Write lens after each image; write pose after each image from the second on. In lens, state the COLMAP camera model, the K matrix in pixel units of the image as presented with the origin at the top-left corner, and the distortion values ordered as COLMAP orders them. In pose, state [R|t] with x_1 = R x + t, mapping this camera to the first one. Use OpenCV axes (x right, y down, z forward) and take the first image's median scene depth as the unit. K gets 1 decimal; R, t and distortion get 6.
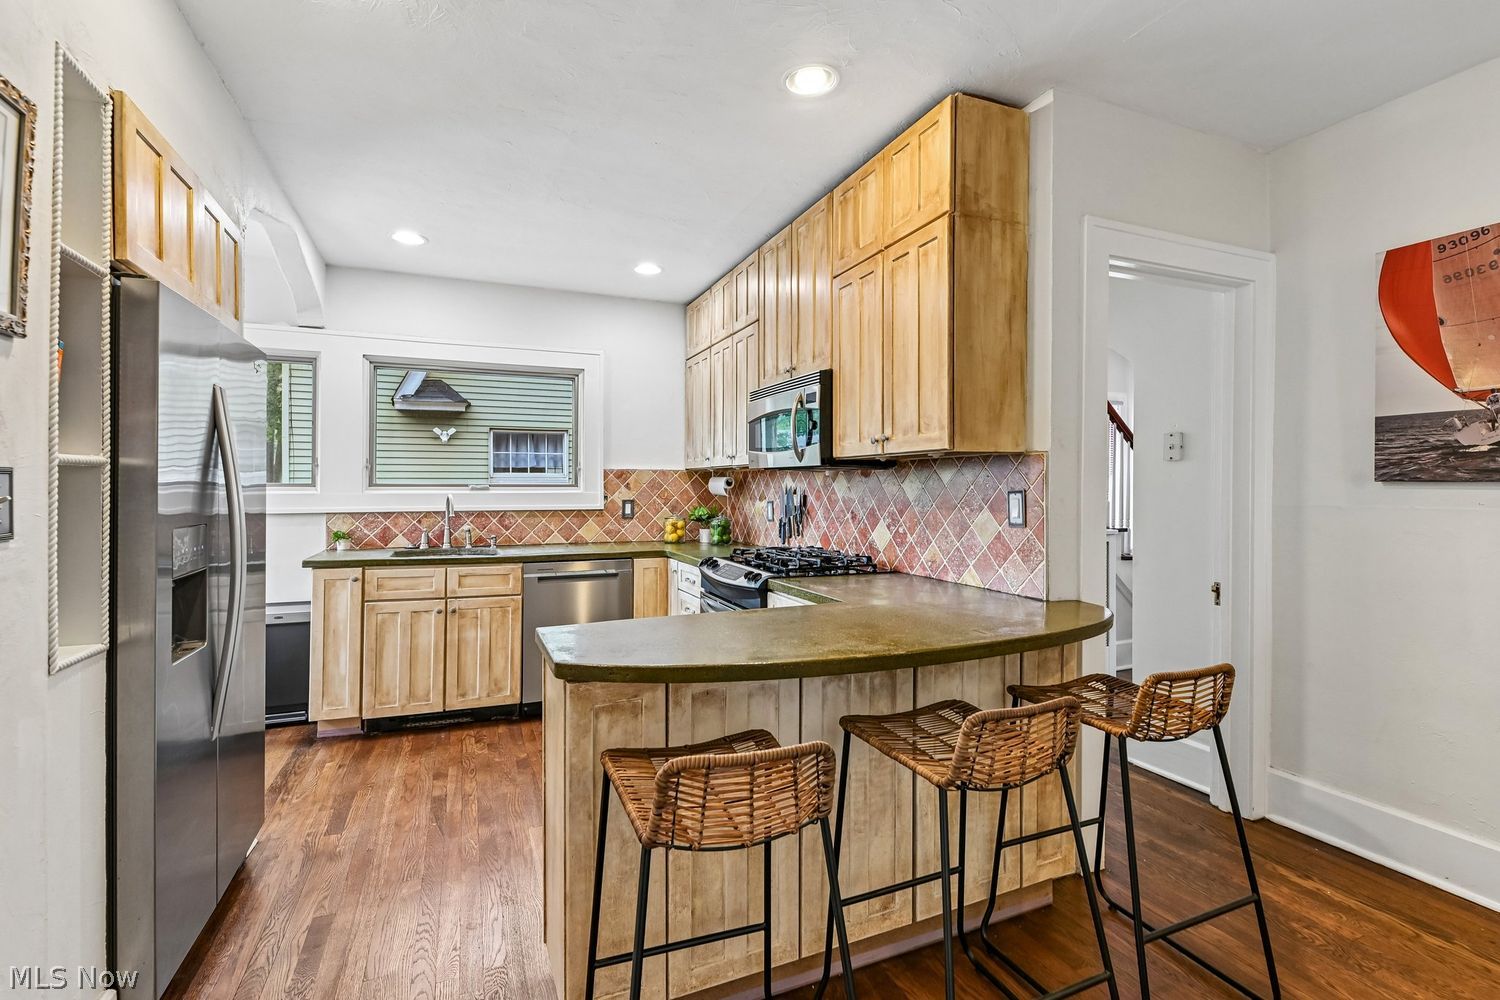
lens RADIAL K [[689.8, 0, 737.5], [0, 689.8, 490.3], [0, 0, 1]] dist [-0.003073, 0.000382]
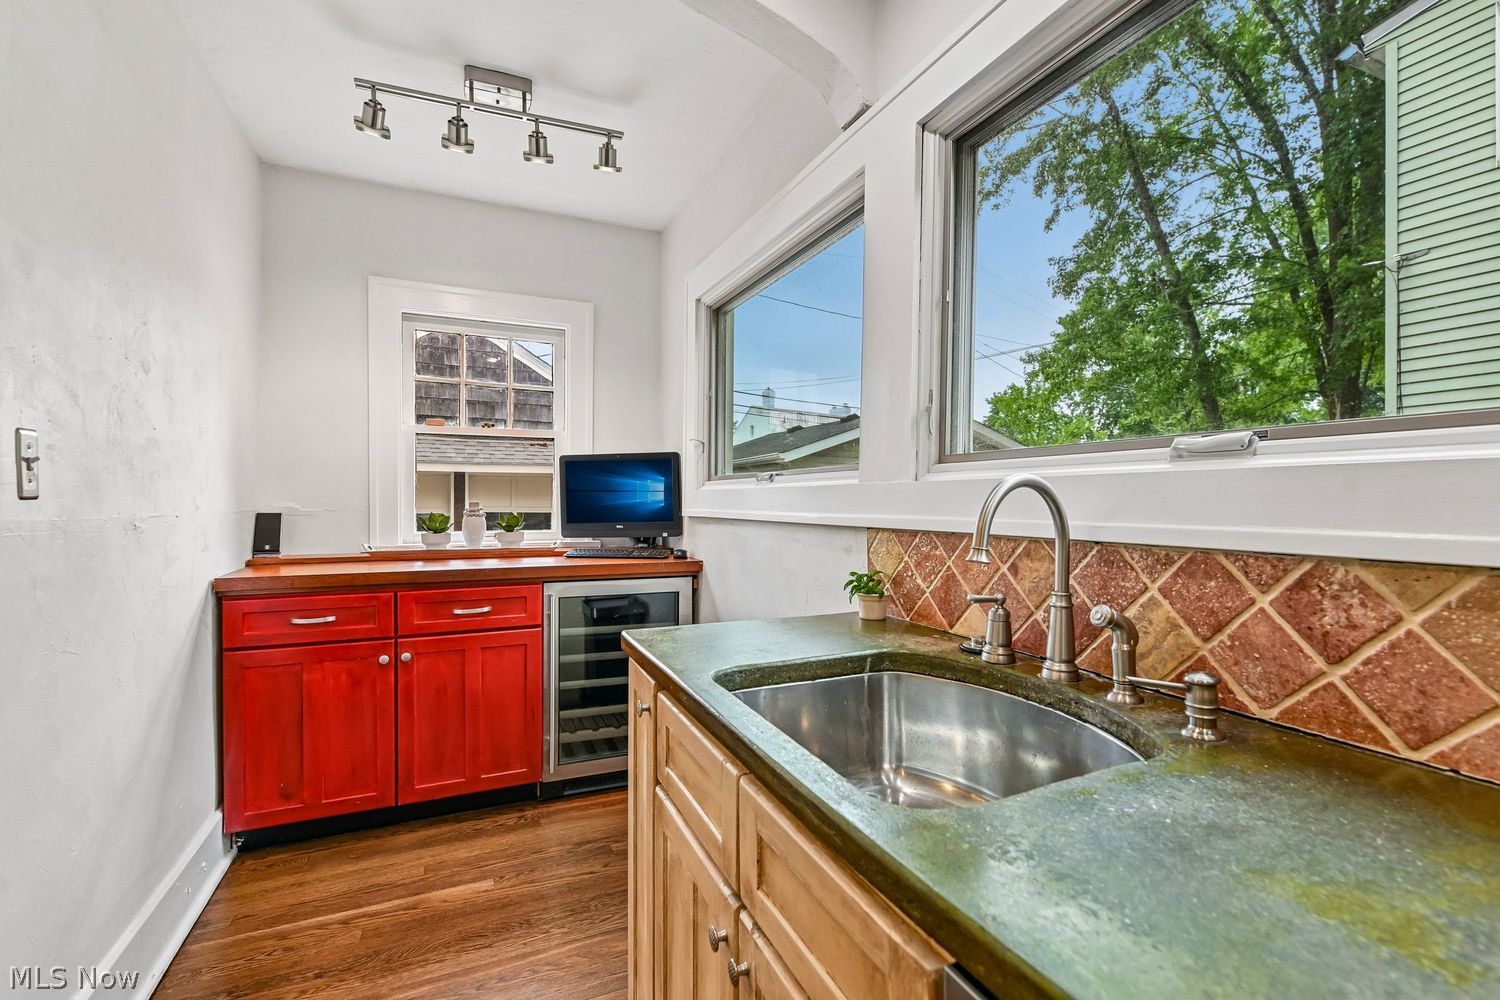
lens RADIAL K [[689.8, 0, 747.0], [0, 689.8, 501.6], [0, 0, 1]] dist [-0.003073, 0.000382]
pose [[0.008219, 0.001551, -0.999965, -0.173990], [-0.008060, 0.999966, 0.001485, 0.017937], [0.999934, 0.008047, 0.008231, 0.992028]]
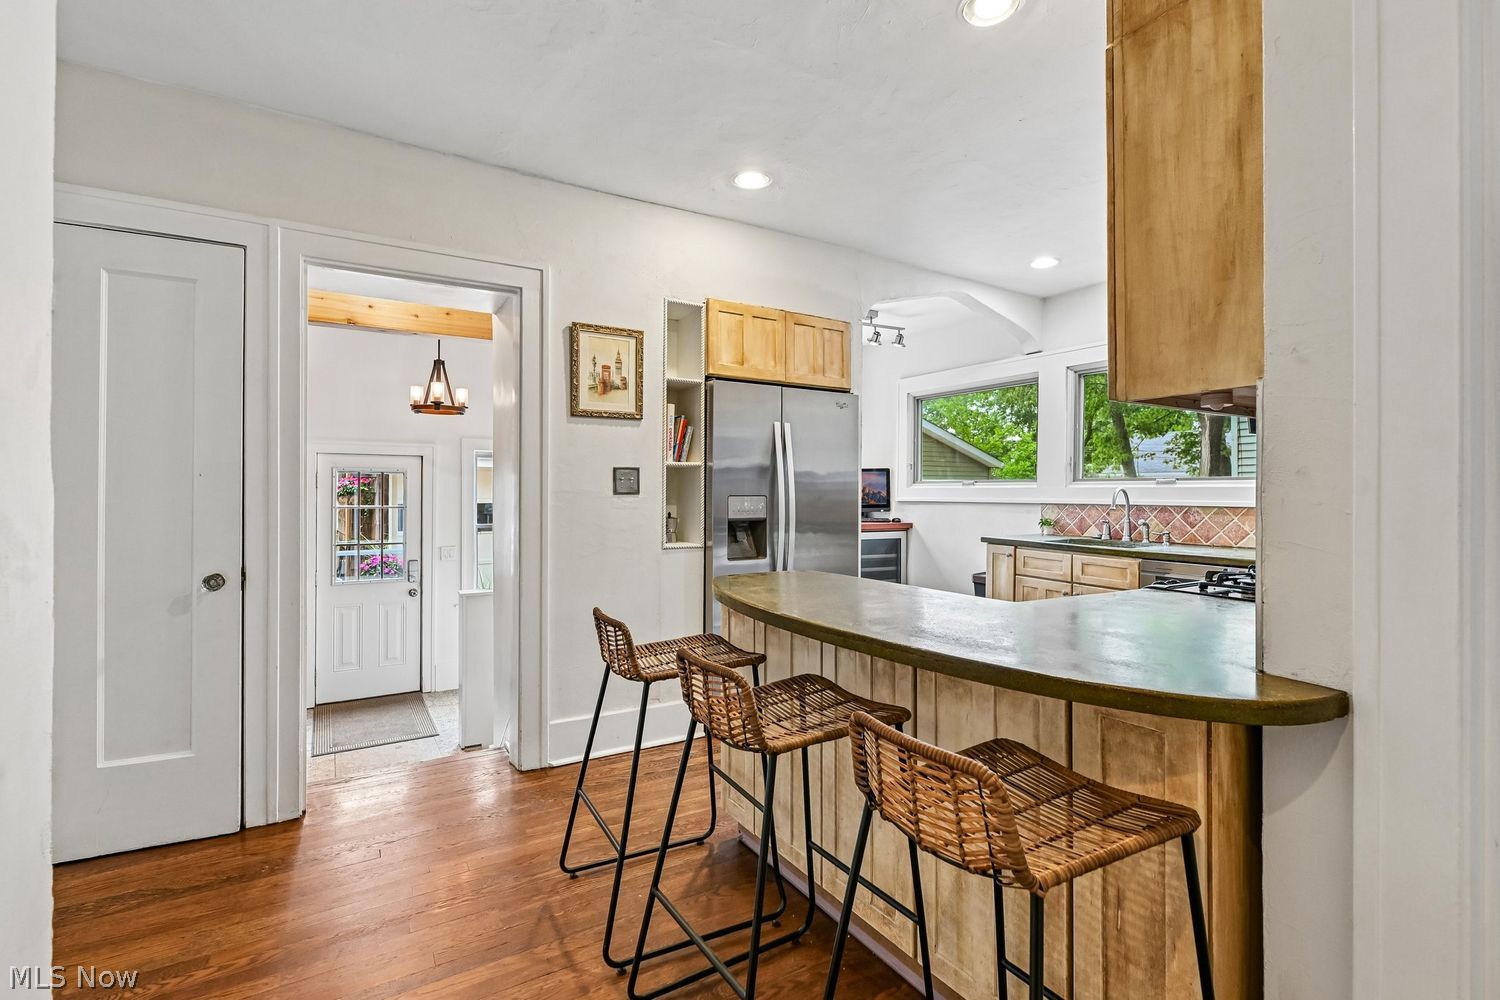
lens RADIAL K [[689.8, 0, 747.5], [0, 689.8, 487.5], [0, 0, 1]] dist [-0.003073, 0.000382]
pose [[0.124716, -0.005399, -0.992178, 0.583877], [-0.010985, 0.999916, -0.006822, 0.020676], [0.992132, 0.011750, 0.124646, 0.362163]]
